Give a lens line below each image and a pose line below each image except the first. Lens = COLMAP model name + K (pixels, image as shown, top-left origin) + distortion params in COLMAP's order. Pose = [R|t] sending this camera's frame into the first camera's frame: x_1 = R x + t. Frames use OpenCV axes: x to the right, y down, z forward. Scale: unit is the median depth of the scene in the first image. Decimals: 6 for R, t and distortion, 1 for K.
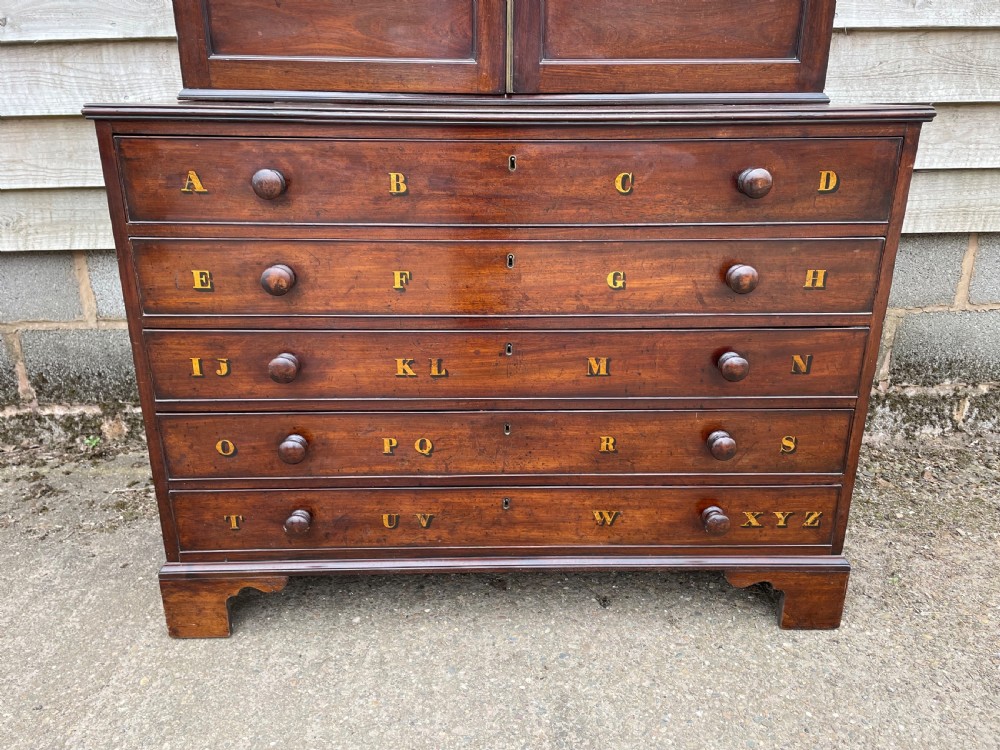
lens RADIAL K [[756.2, 0, 507.4], [0, 756.2, 369.8], [0, 0, 1]] dist [0.093471, -0.124541]
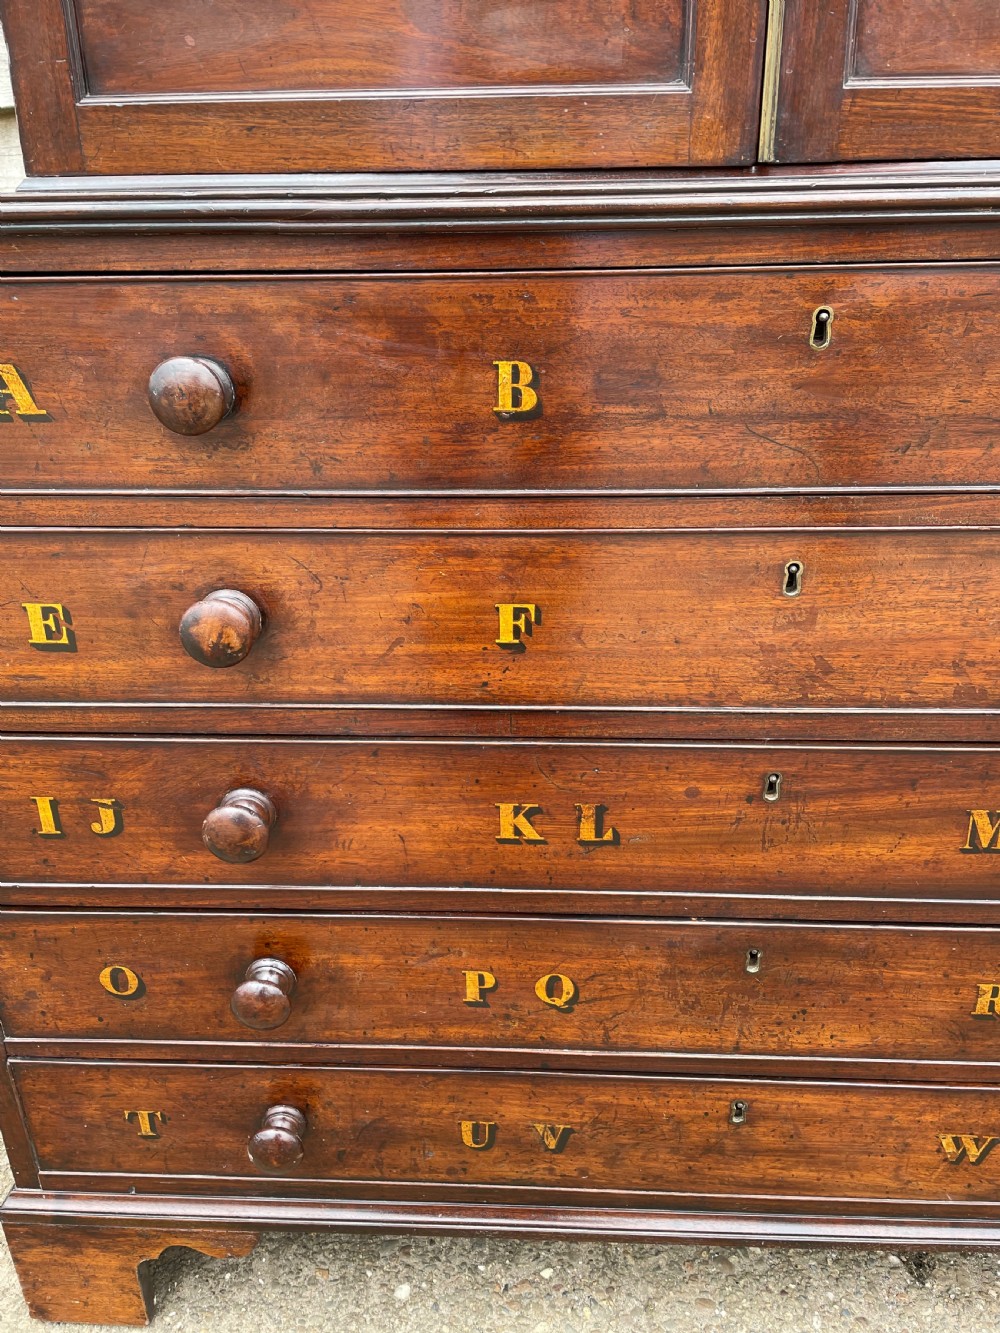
lens RADIAL K [[1008.0, 0, 507.3], [0, 1008.0, 665.6], [0, 0, 1]] dist [0.093471, -0.124541]
pose [[0.996668, 0.010008, -0.080955, -0.092207], [-0.006341, 0.998948, 0.045423, -0.111420], [0.081324, -0.044759, 0.995682, 0.419867]]
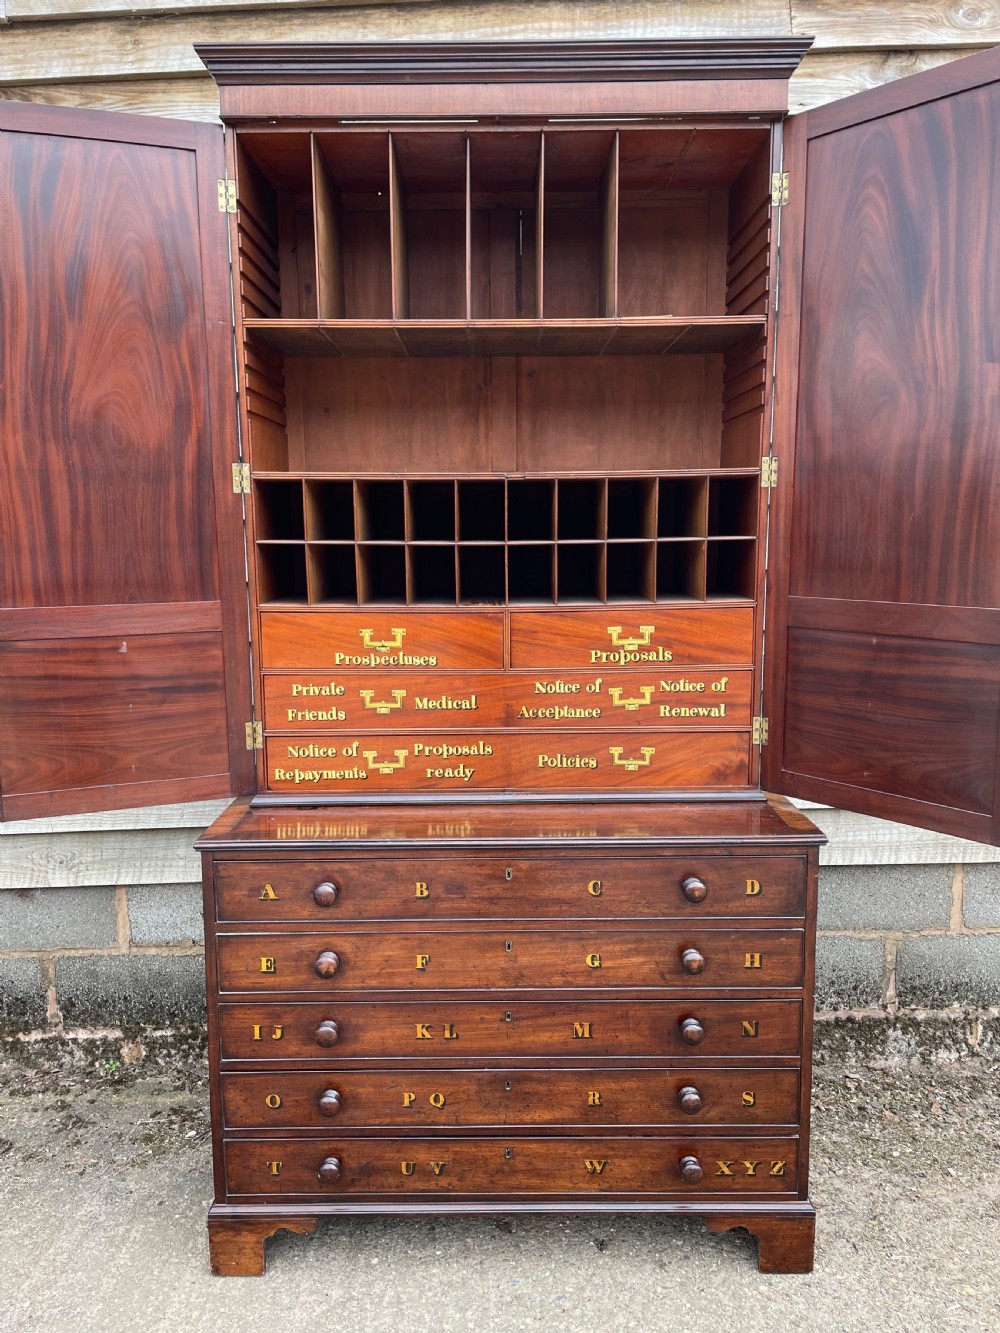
lens RADIAL K [[1008.0, 0, 501.4], [0, 1008.0, 673.3], [0, 0, 1]] dist [0.093471, -0.124541]
pose [[0.999340, -0.010432, -0.034785, 0.051262], [0.003074, 0.978715, -0.205199, -0.221809], [0.036185, 0.204957, 0.978102, -0.685885]]
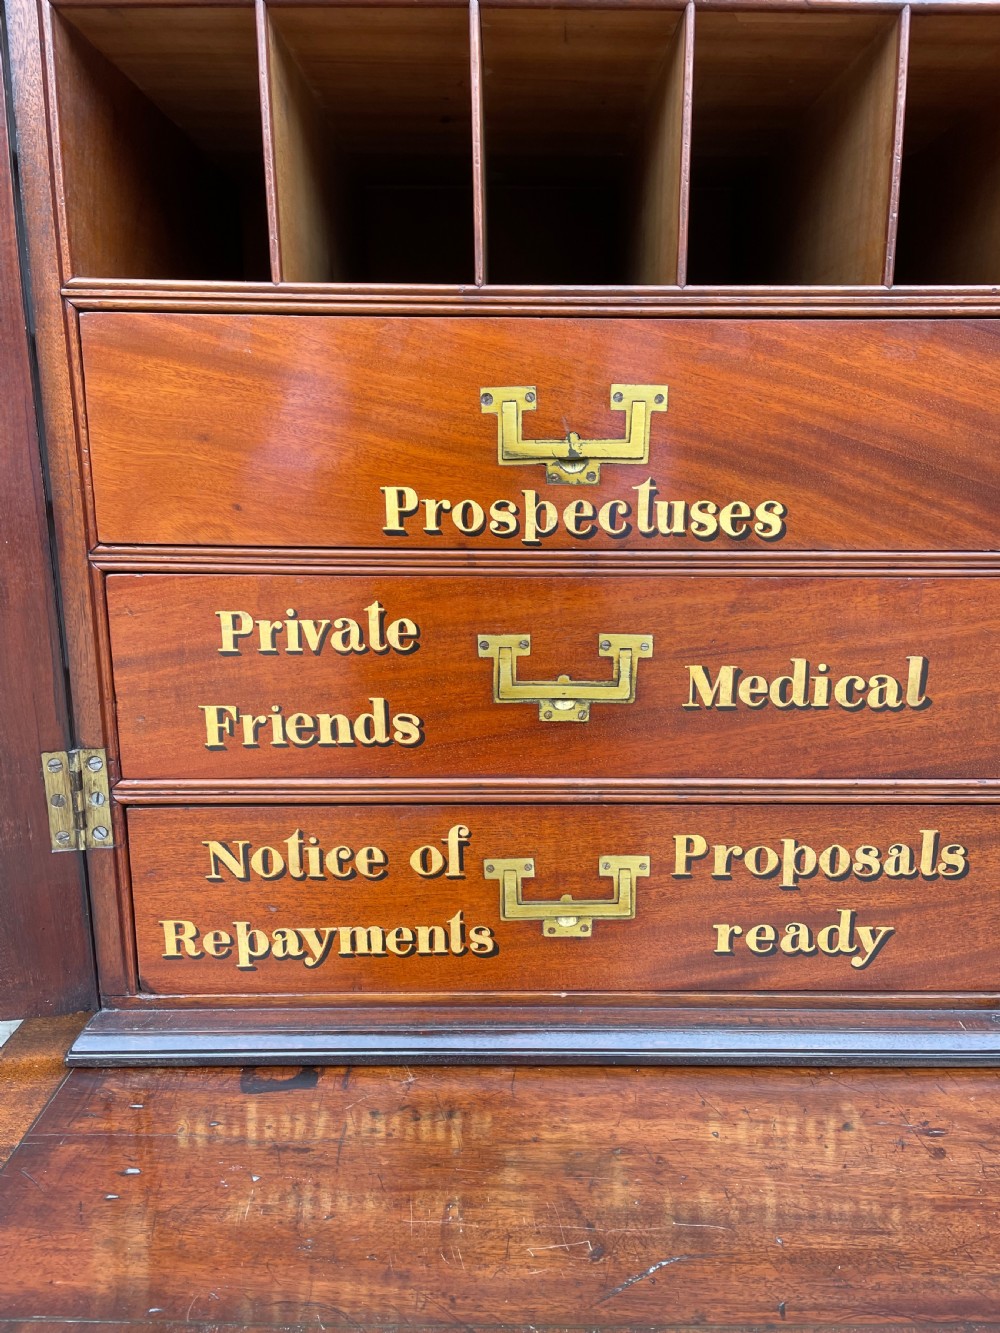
lens RADIAL K [[1023.7, 0, 500.6], [0, 1023.7, 675.7], [0, 0, 1]] dist [0.073325, -0.068294]
pose [[0.999232, -0.001999, -0.039146, -0.217620], [-0.003156, 0.991354, -0.131177, -0.465771], [0.039070, 0.131199, 0.990586, 0.527850]]
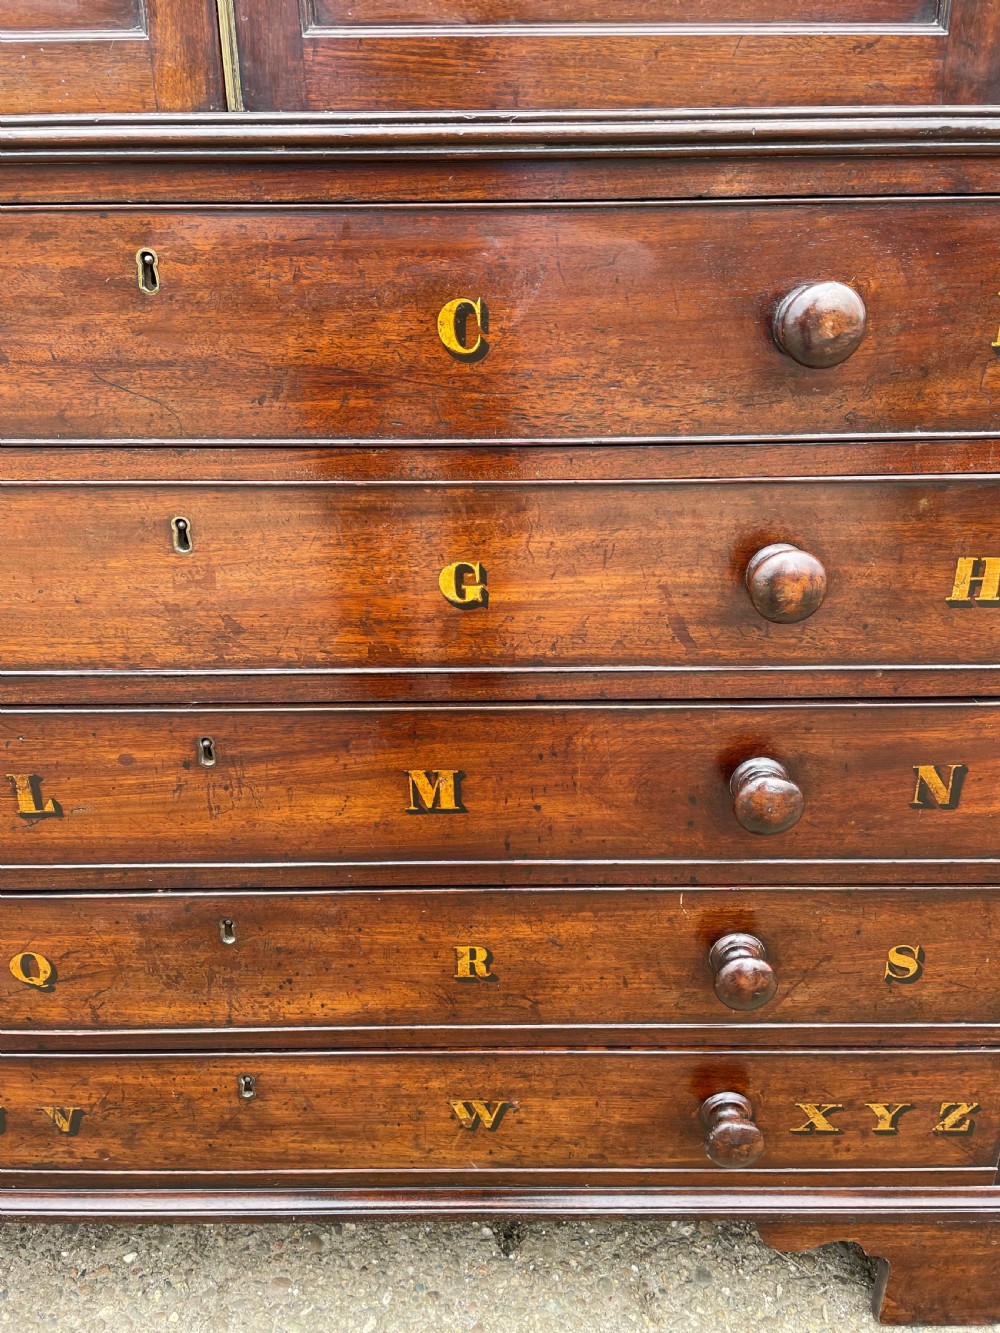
lens RADIAL K [[1008.0, 0, 512.8], [0, 1008.0, 665.2], [0, 0, 1]] dist [0.093471, -0.124541]
pose [[0.999642, 0.000813, -0.026748, 0.169659], [0.000606, 0.998594, 0.053002, -0.096440], [0.026753, -0.052999, 0.998236, 0.446123]]
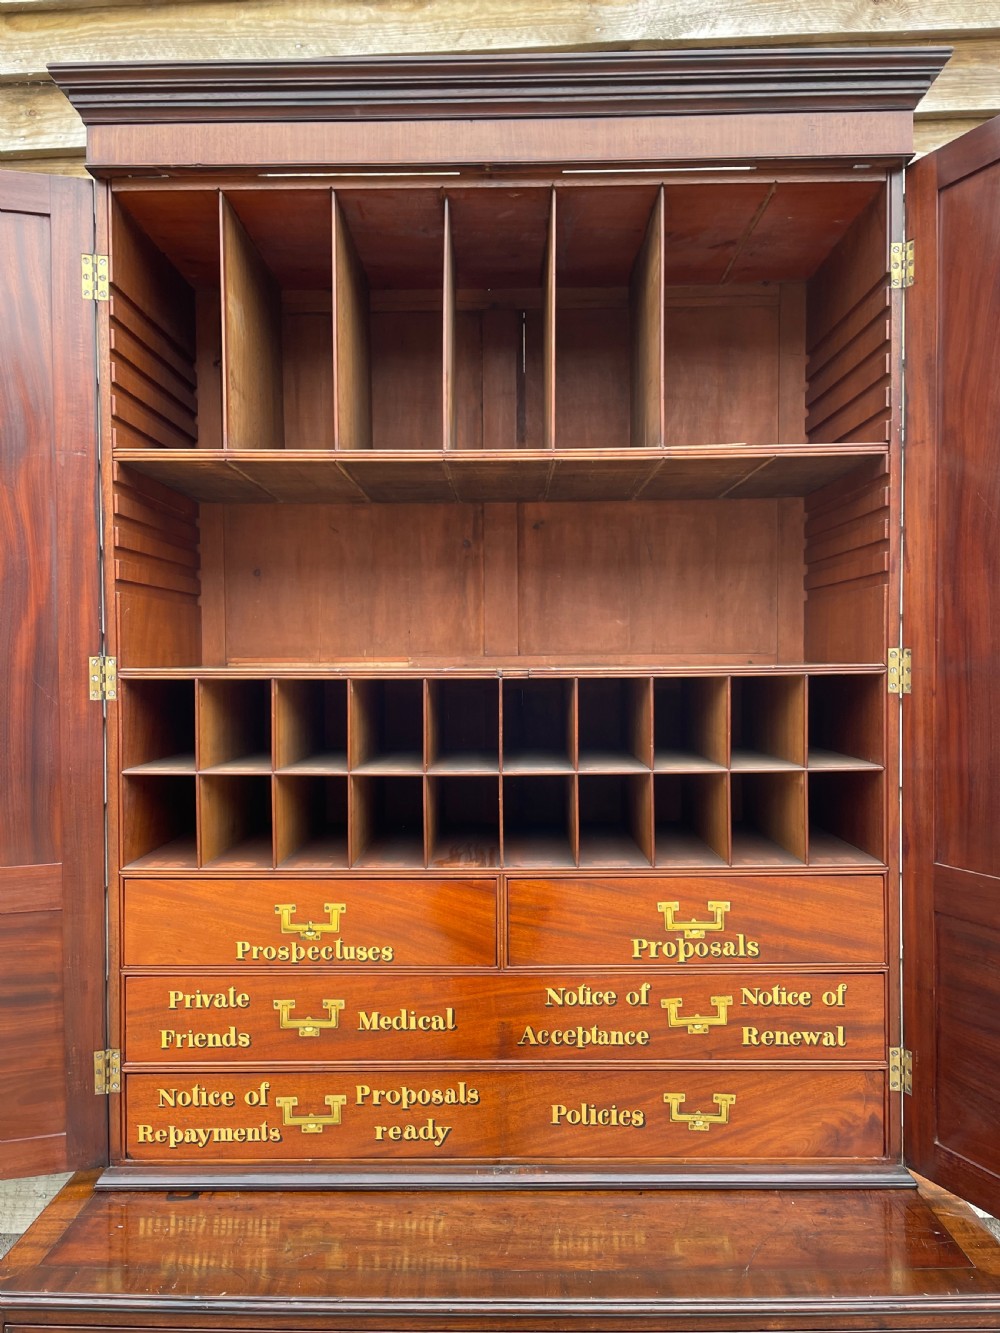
lens RADIAL K [[1008.0, 0, 496.3], [0, 1008.0, 679.2], [0, 0, 1]] dist [0.093471, -0.124541]
pose [[0.998772, -0.013506, -0.047660, 0.052133], [-0.002942, 0.944242, -0.329240, -0.507429], [0.049450, 0.328976, 0.943043, -0.172545]]
